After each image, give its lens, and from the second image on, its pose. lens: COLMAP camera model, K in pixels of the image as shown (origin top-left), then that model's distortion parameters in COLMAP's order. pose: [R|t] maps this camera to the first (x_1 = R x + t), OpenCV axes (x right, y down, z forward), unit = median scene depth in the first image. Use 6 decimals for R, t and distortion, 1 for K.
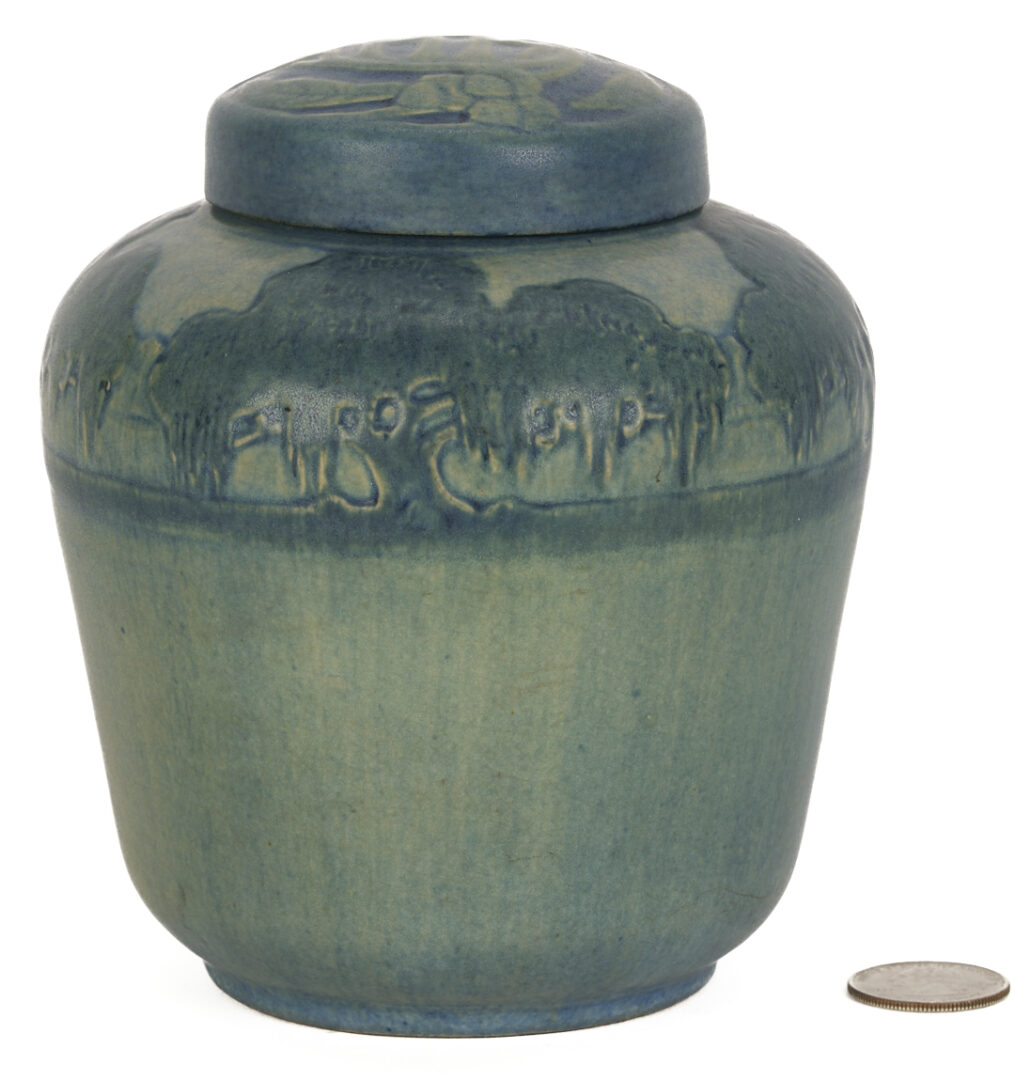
lens RADIAL K [[7446.9, 0, 508.0], [0, 7446.9, 790.5], [0, 0, 1]] dist [0.007336, -31.340325]
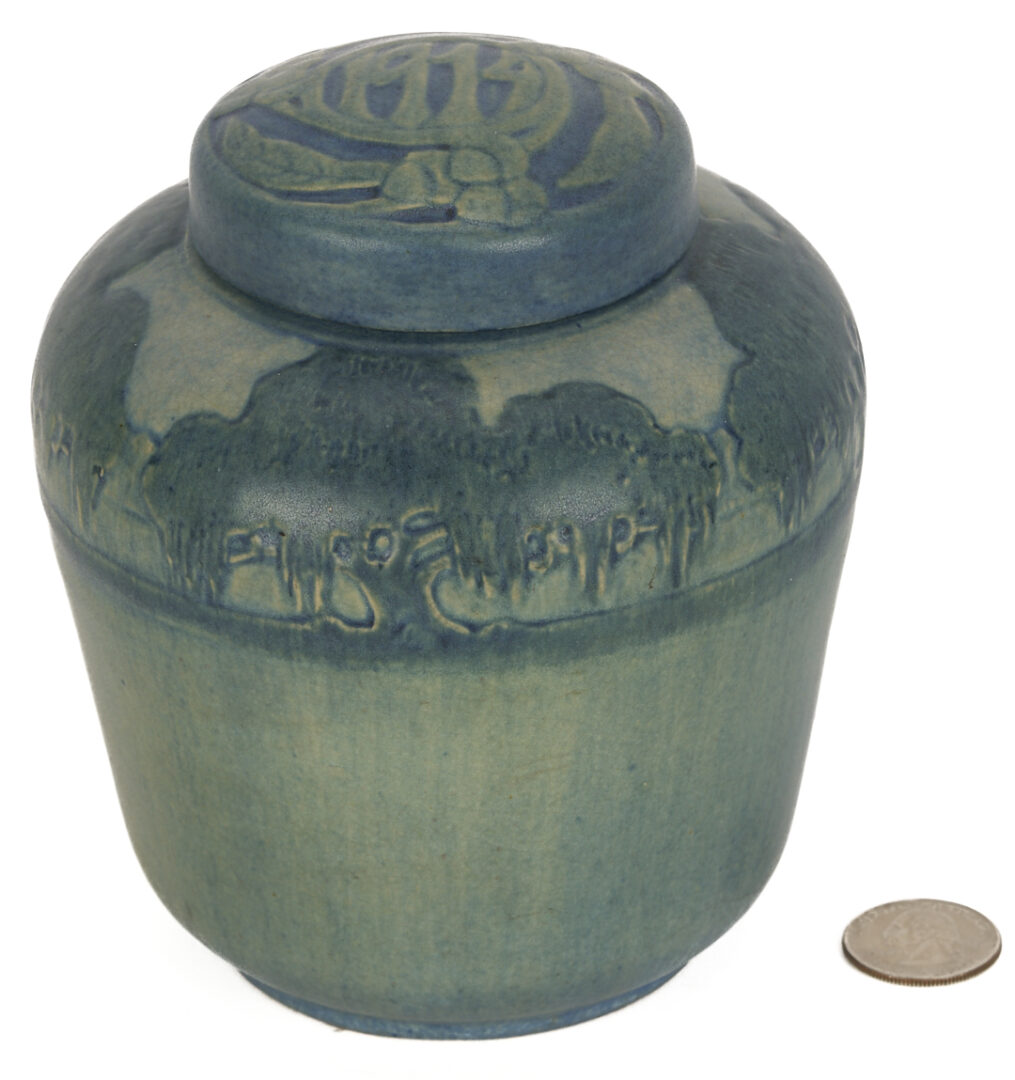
lens RADIAL K [[7446.9, 0, 508.0], [0, 7446.9, 790.5], [0, 0, 1]] dist [0.007336, -31.340325]
pose [[0.999833, -0.018243, -0.001155, 0.001445], [0.017834, 0.959648, 0.280639, -0.297013], [-0.004011, -0.280612, 0.959813, 0.024858]]
